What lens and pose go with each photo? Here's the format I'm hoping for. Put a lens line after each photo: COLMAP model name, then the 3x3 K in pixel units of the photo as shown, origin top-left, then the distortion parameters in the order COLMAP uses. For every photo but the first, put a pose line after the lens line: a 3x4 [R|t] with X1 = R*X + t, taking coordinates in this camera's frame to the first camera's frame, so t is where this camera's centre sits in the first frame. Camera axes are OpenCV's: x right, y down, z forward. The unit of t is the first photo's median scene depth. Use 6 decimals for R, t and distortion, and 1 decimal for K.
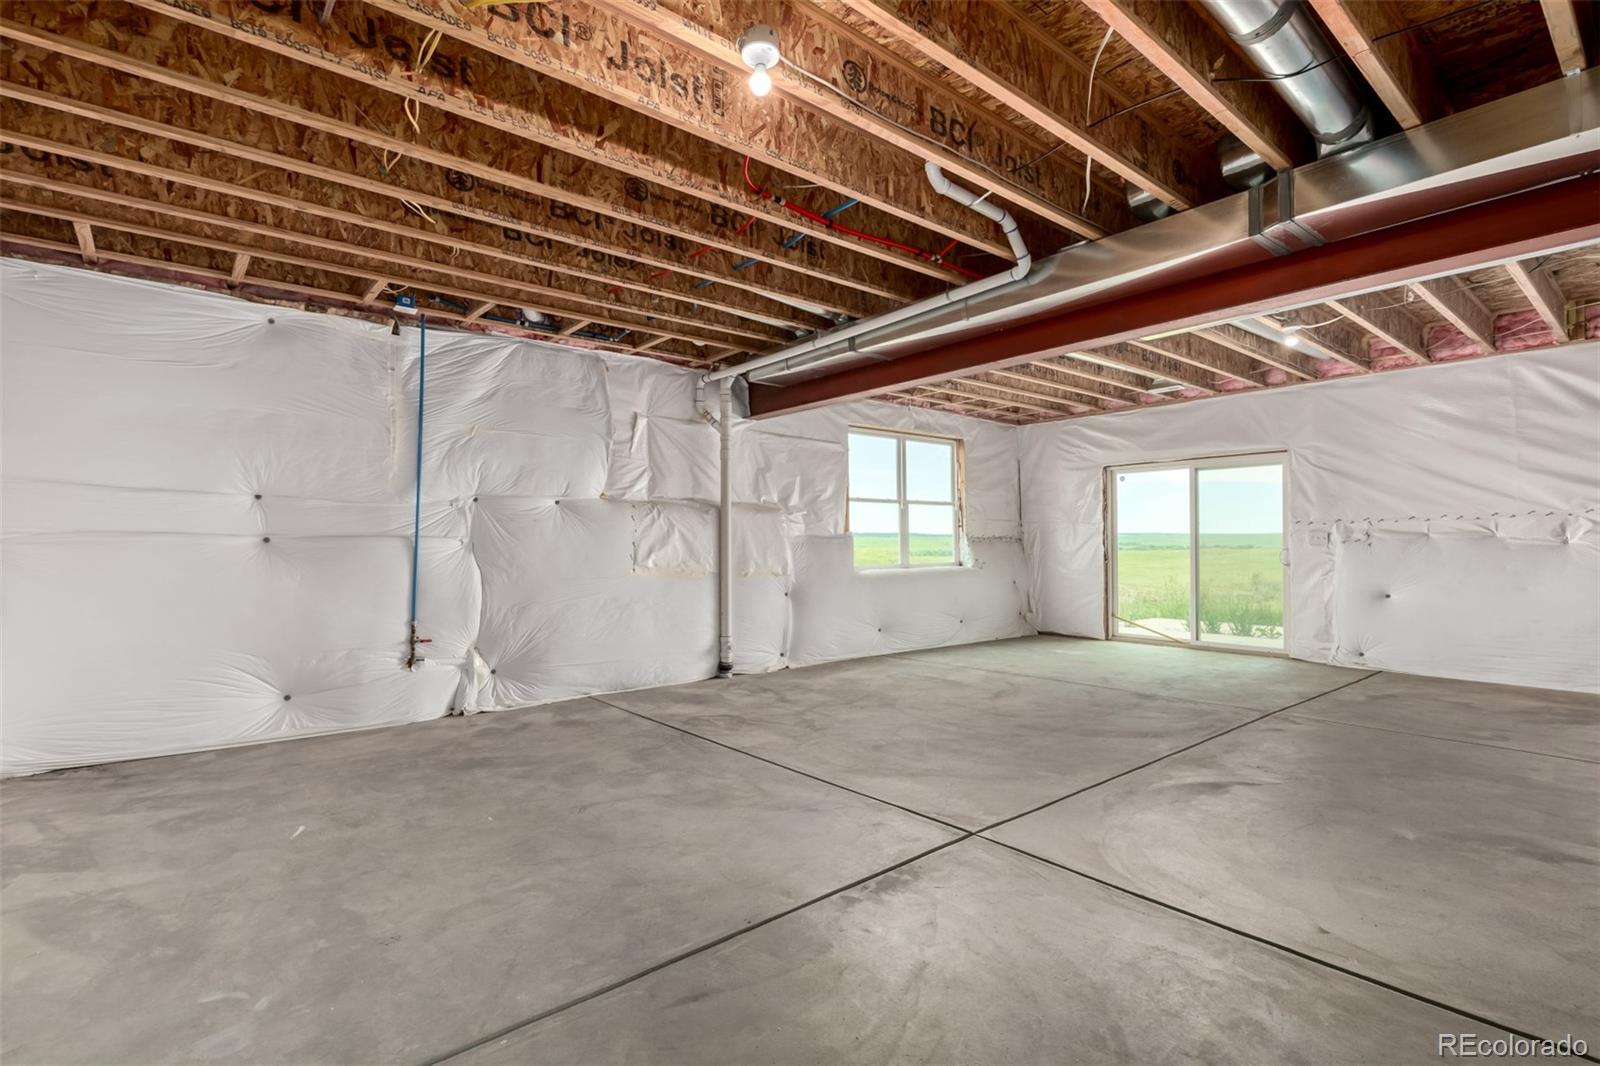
lens RADIAL K [[735.1, 0, 795.3], [0, 735.1, 536.3], [0, 0, 1]] dist [0.000872, -0.000232]
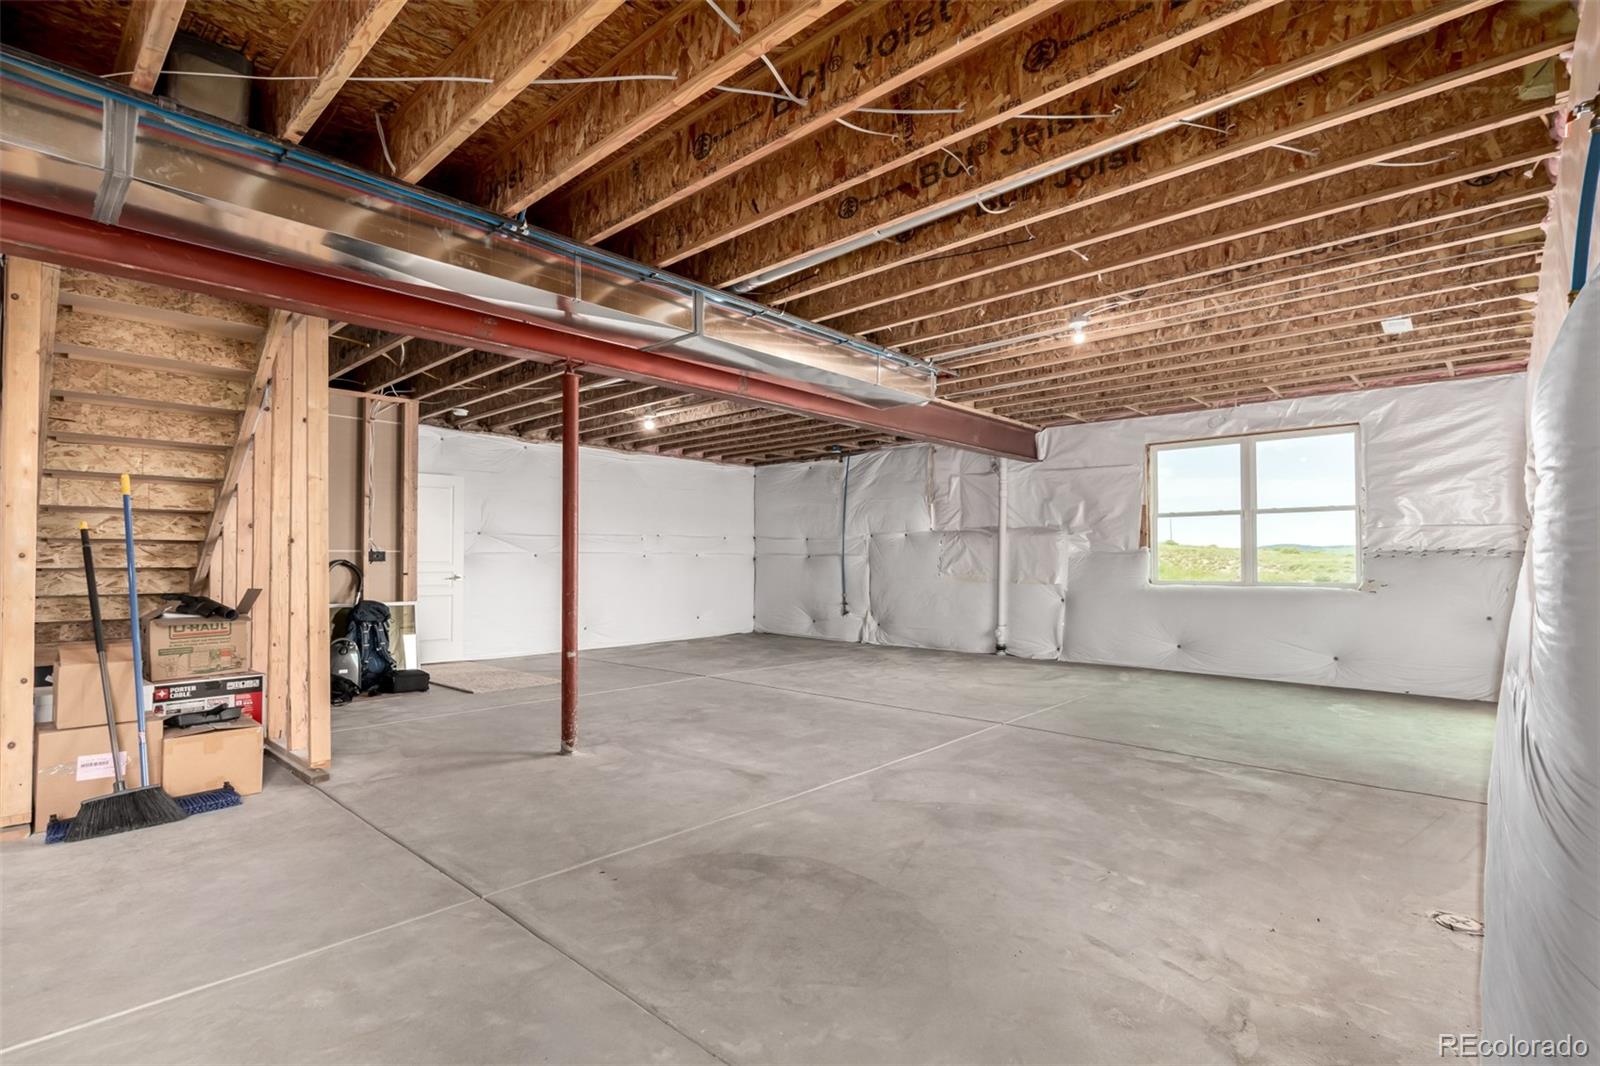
lens RADIAL K [[748.0, 0, 806.9], [0, 748.0, 542.1], [0, 0, 1]] dist [0.000205, -0.000090]
pose [[0.152917, -0.016343, -0.988104, 1.300862], [0.013343, 0.999806, -0.014471, -0.005326], [0.988149, -0.010972, 0.153105, 0.446542]]
